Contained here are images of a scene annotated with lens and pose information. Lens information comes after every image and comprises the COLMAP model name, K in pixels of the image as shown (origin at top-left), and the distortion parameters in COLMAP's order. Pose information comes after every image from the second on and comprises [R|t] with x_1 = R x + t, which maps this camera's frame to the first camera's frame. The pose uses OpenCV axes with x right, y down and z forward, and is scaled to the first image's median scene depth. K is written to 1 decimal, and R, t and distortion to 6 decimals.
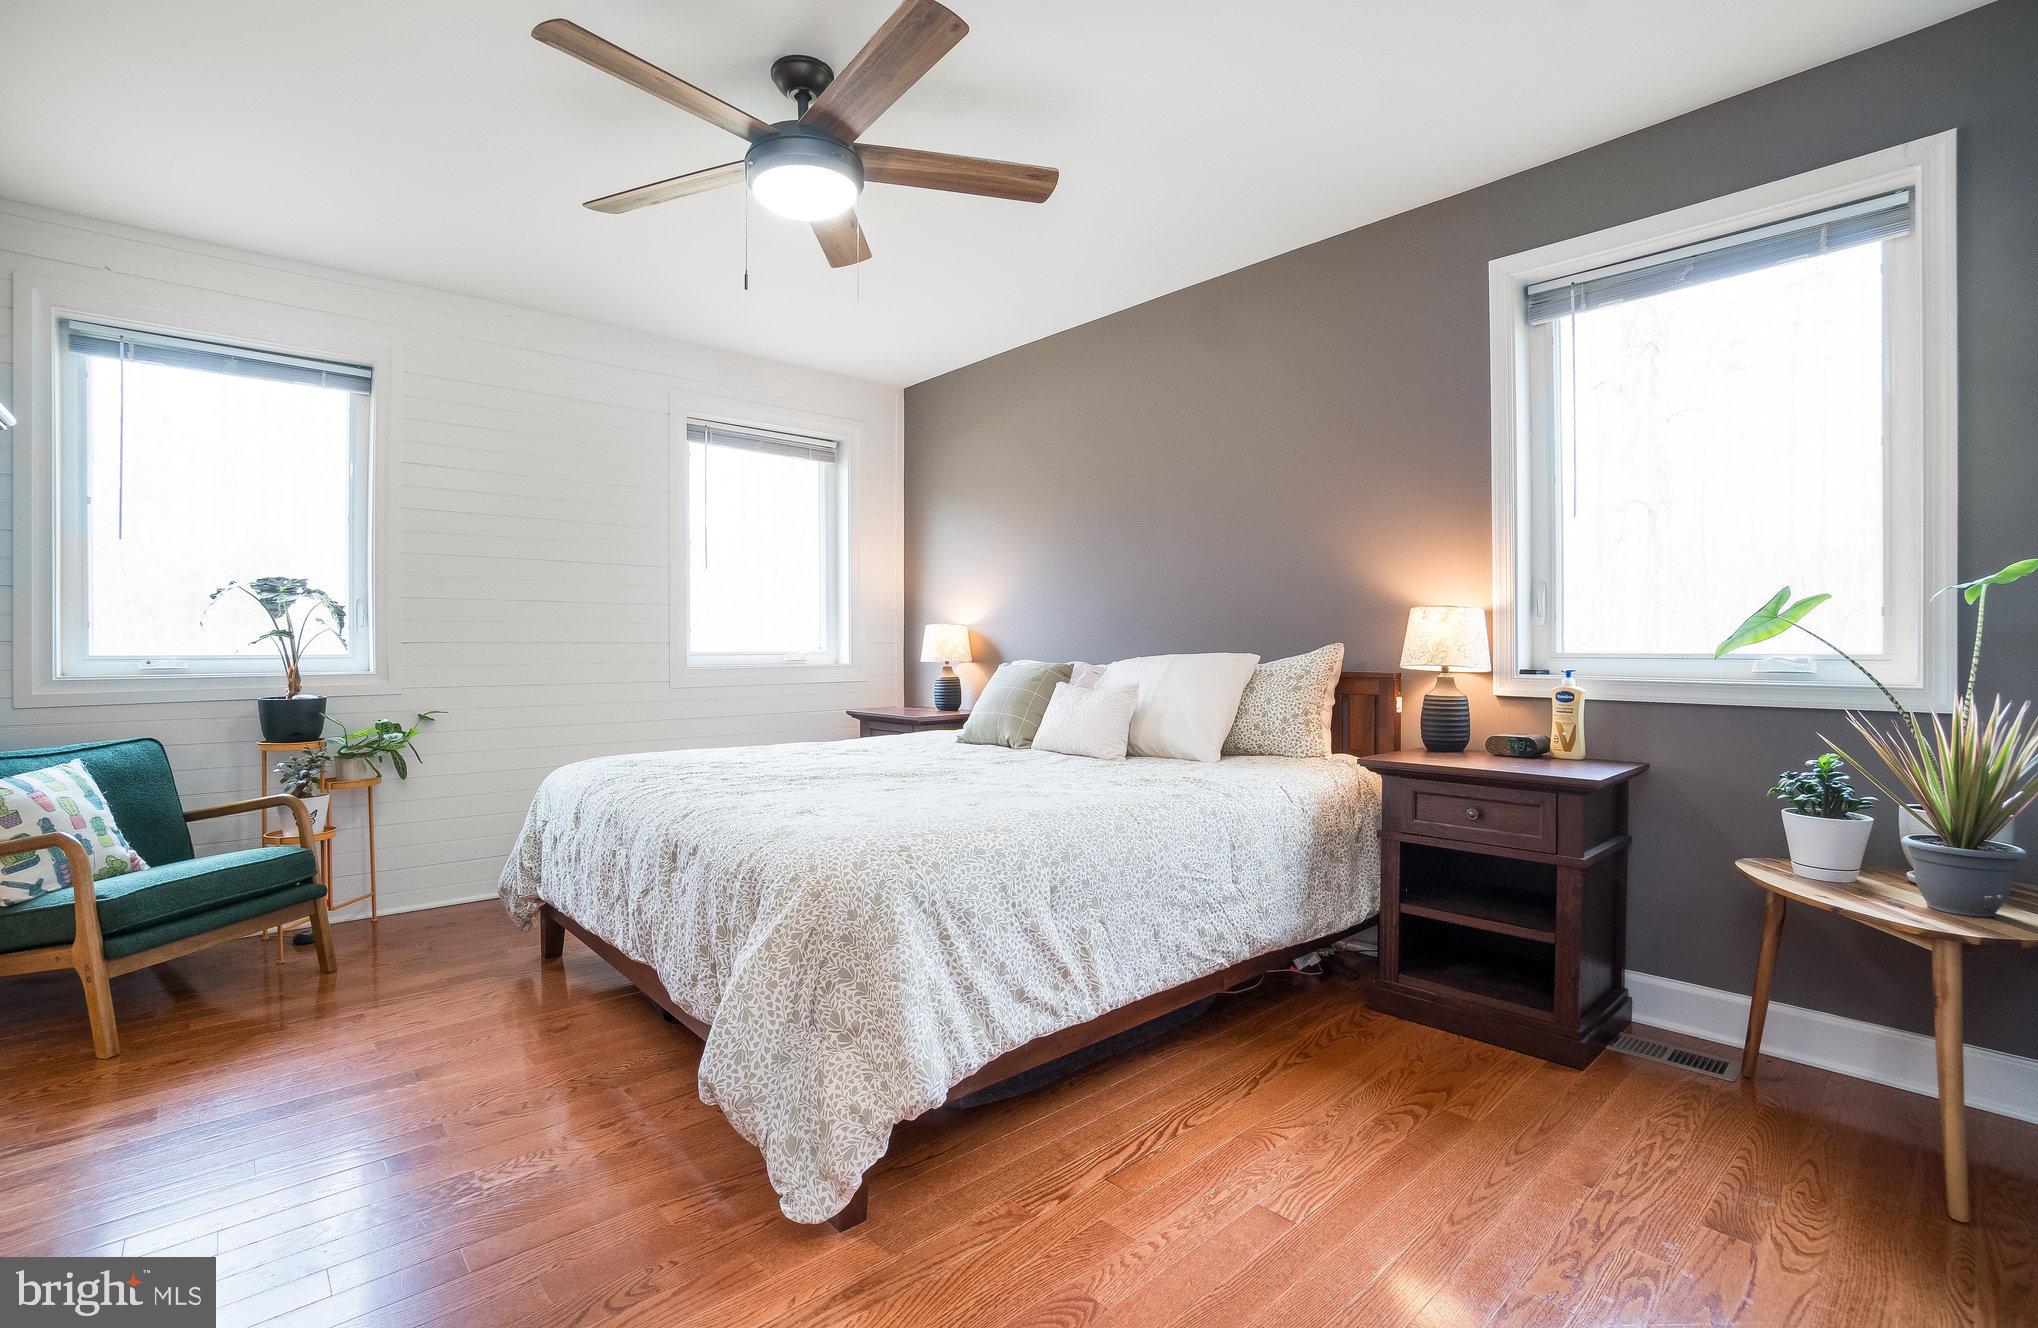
lens RADIAL K [[908.6, 0, 995.2], [0, 908.6, 681.5], [0, 0, 1]] dist [-0.040451, 0.011803]
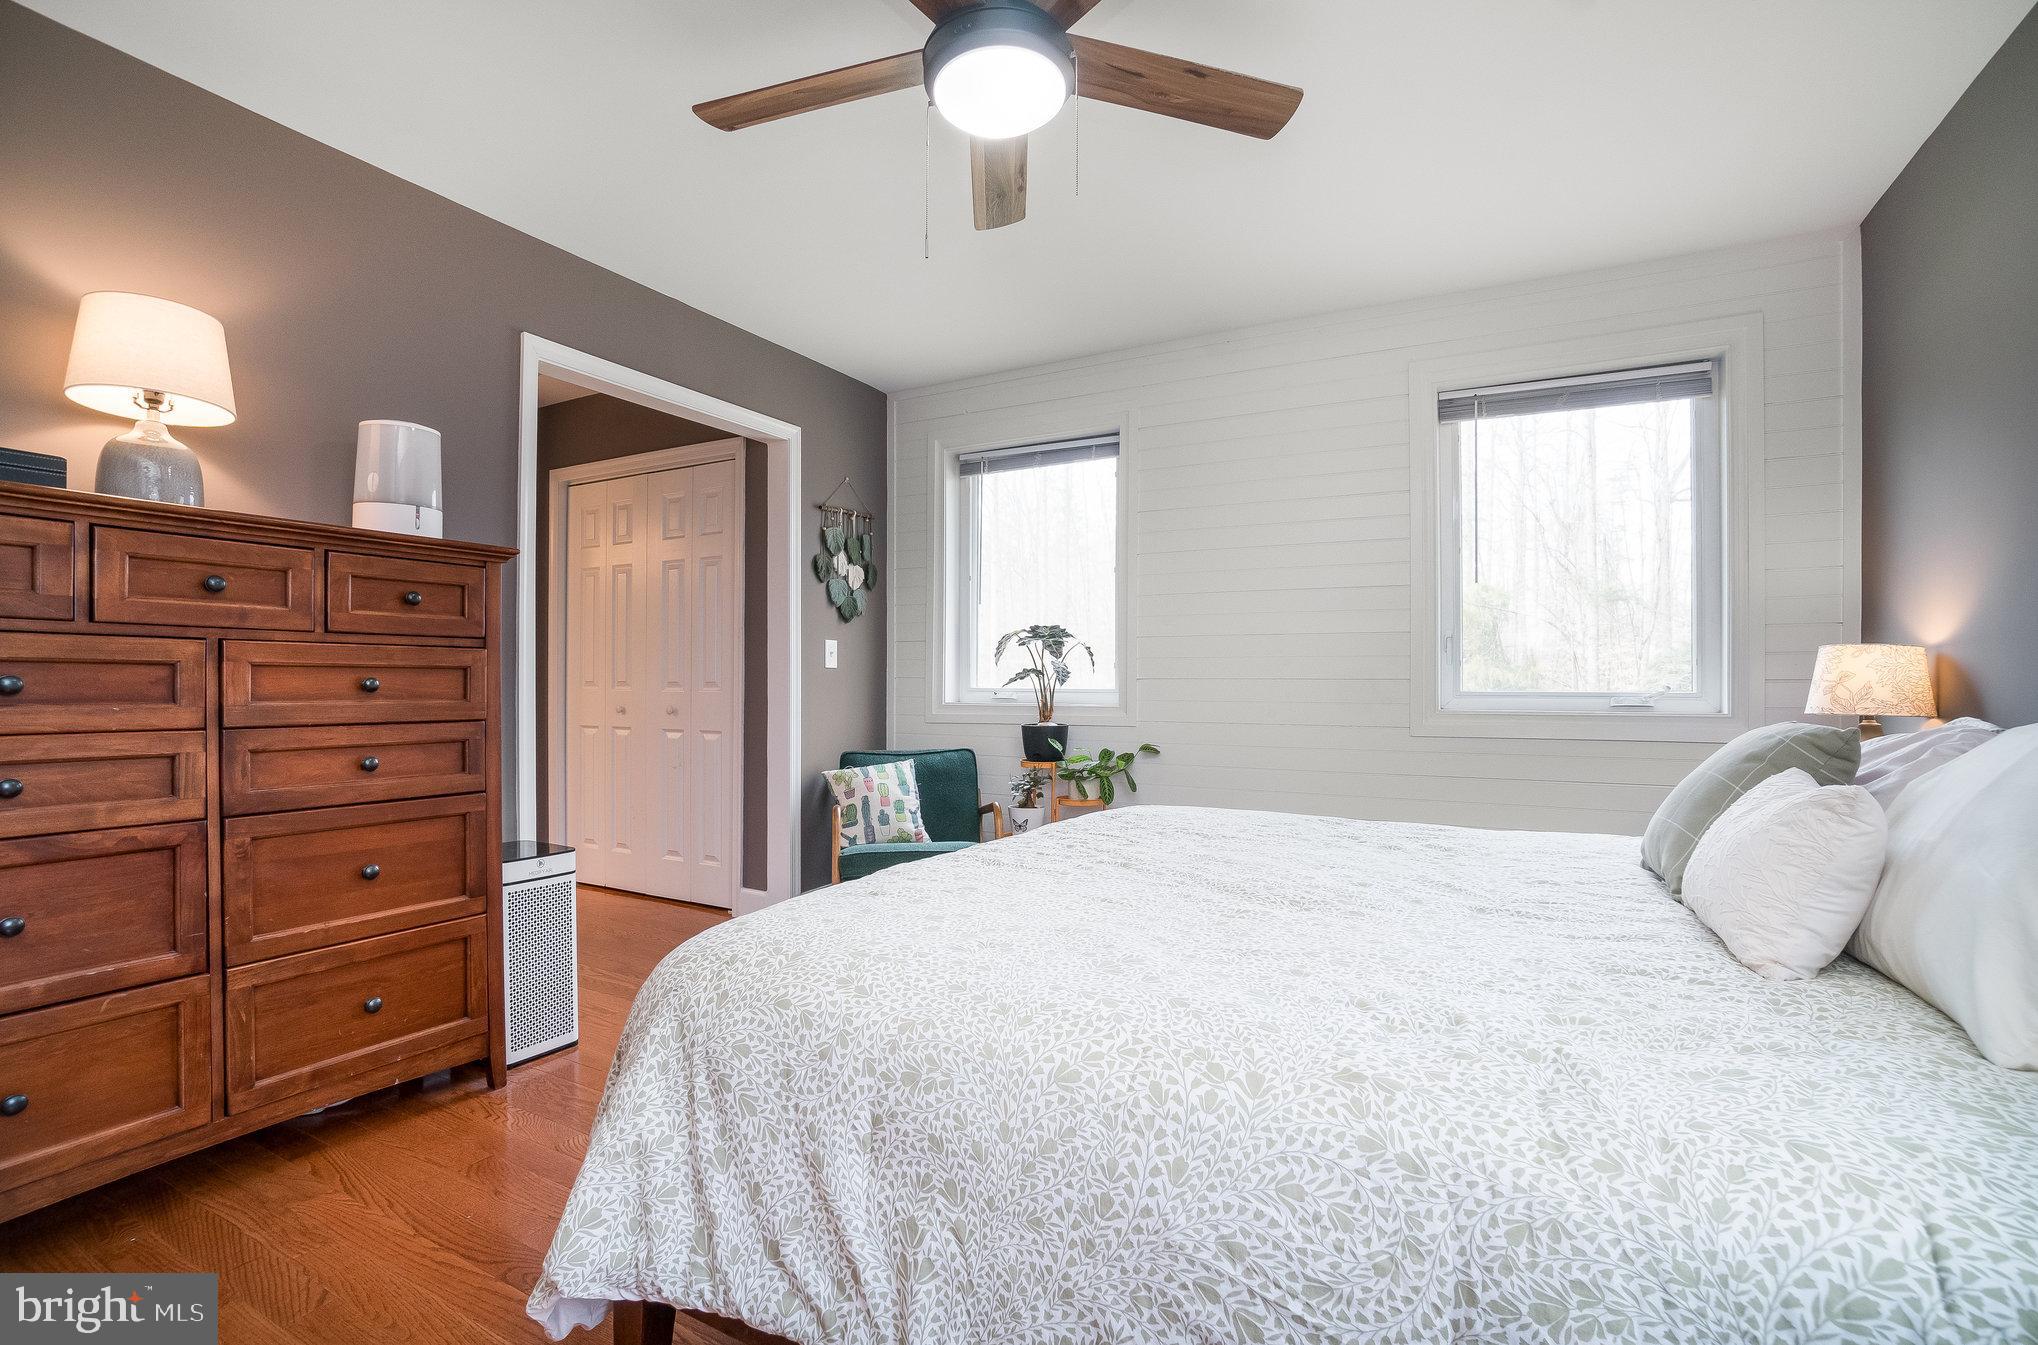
lens RADIAL K [[935.1, 0, 1017.9], [0, 935.1, 694.3], [0, 0, 1]] dist [-0.057731, 0.021787]
pose [[0.343154, 0.016894, -0.939127, 0.474004], [-0.040025, 0.999193, 0.003349, -0.031414], [0.938426, 0.036439, 0.343553, 0.658350]]
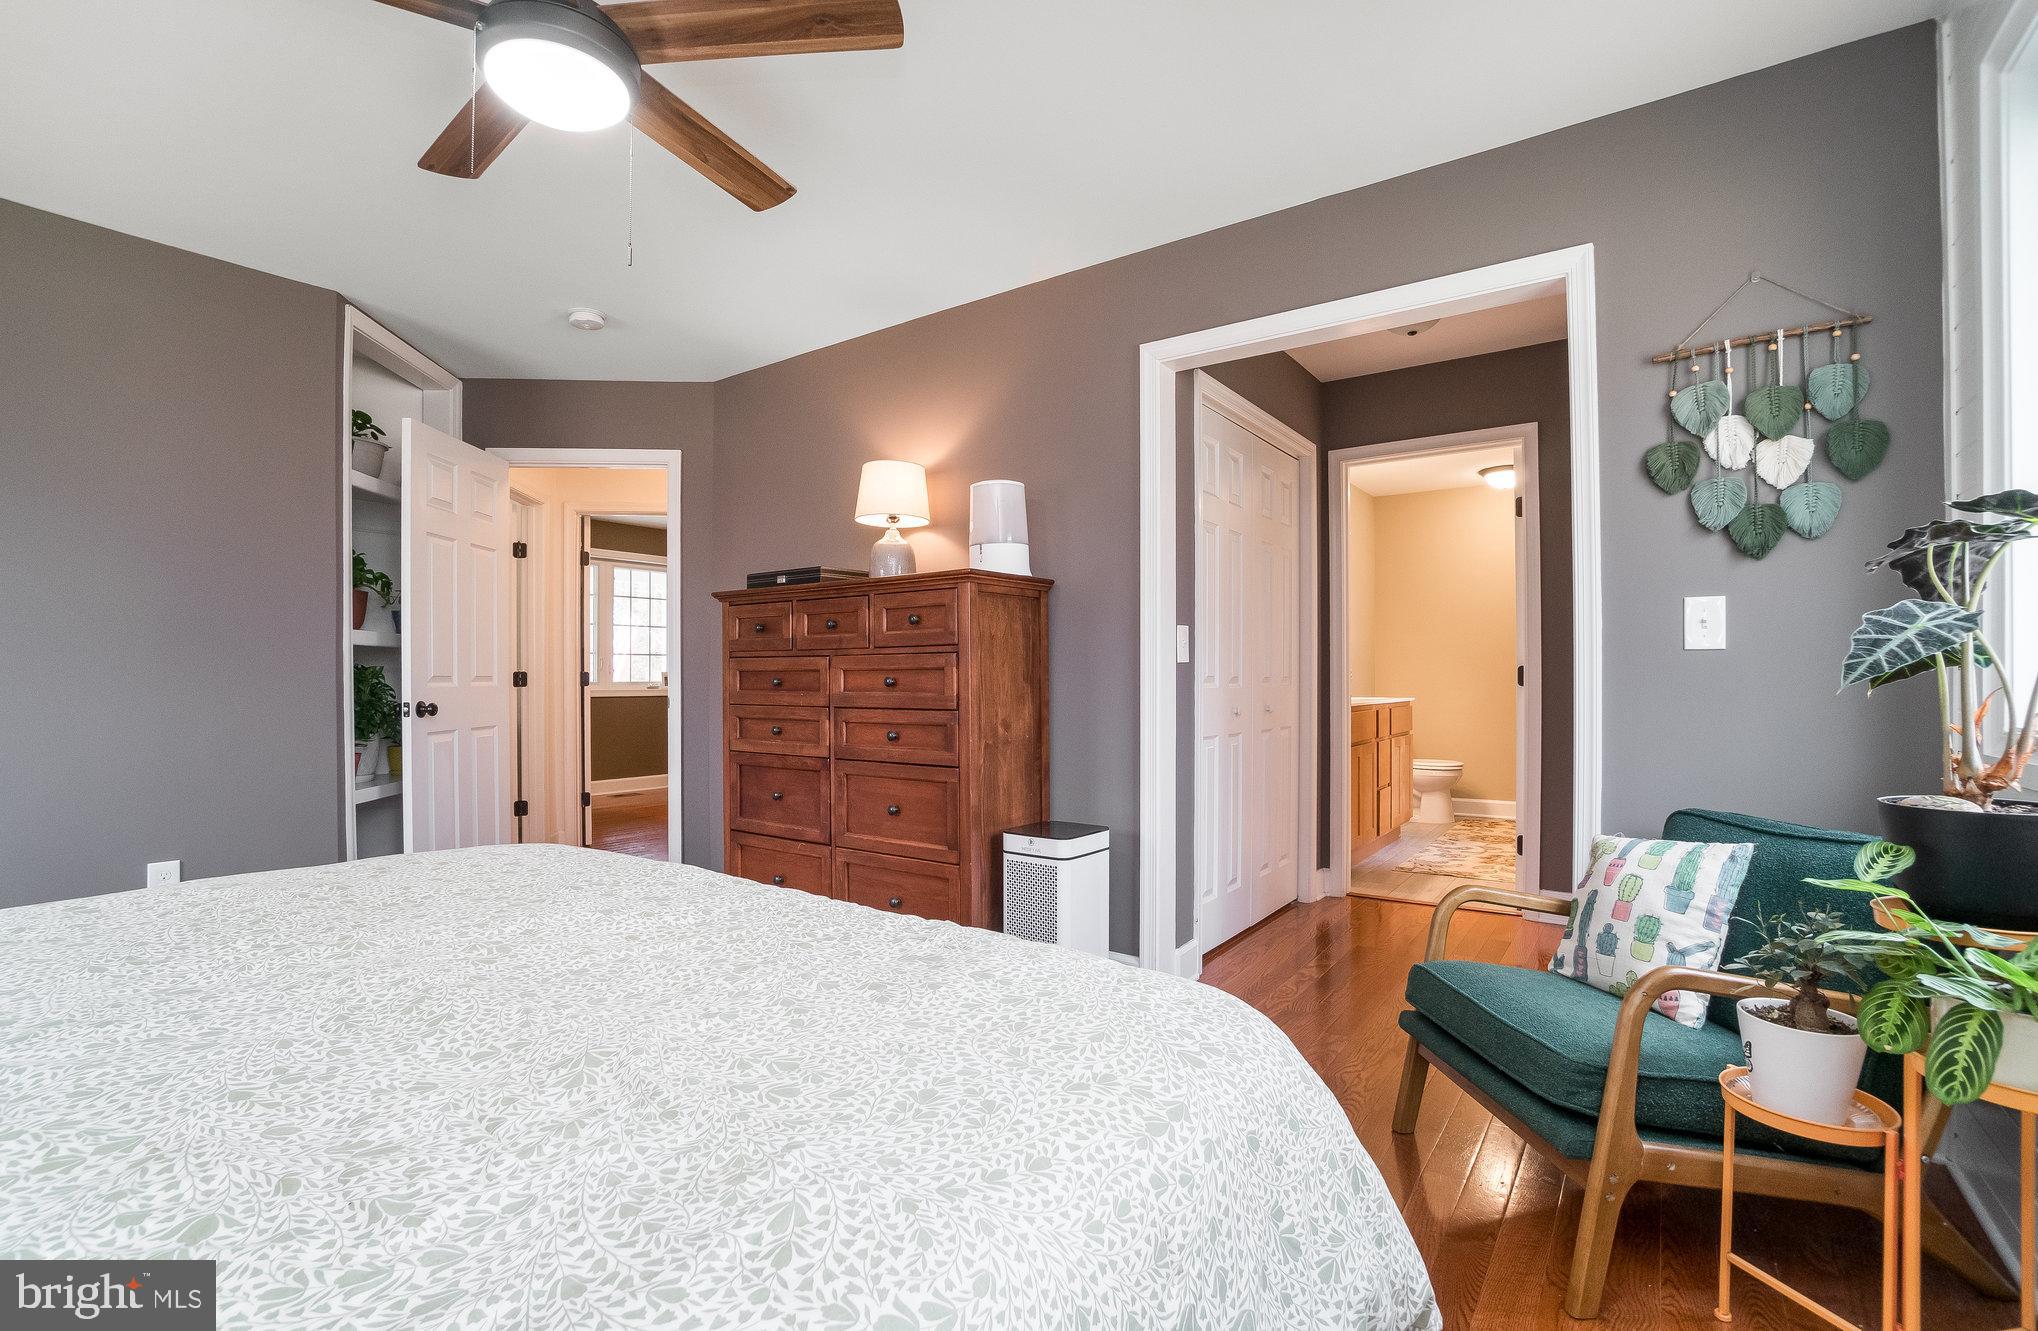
lens RADIAL K [[908.6, 0, 995.2], [0, 908.6, 683.0], [0, 0, 1]] dist [-0.040451, 0.011803]
pose [[-0.973739, 0.010525, -0.227423, -0.353540], [0.000694, 0.999063, 0.043265, -0.063550], [0.227665, 0.041971, -0.972835, 1.575516]]
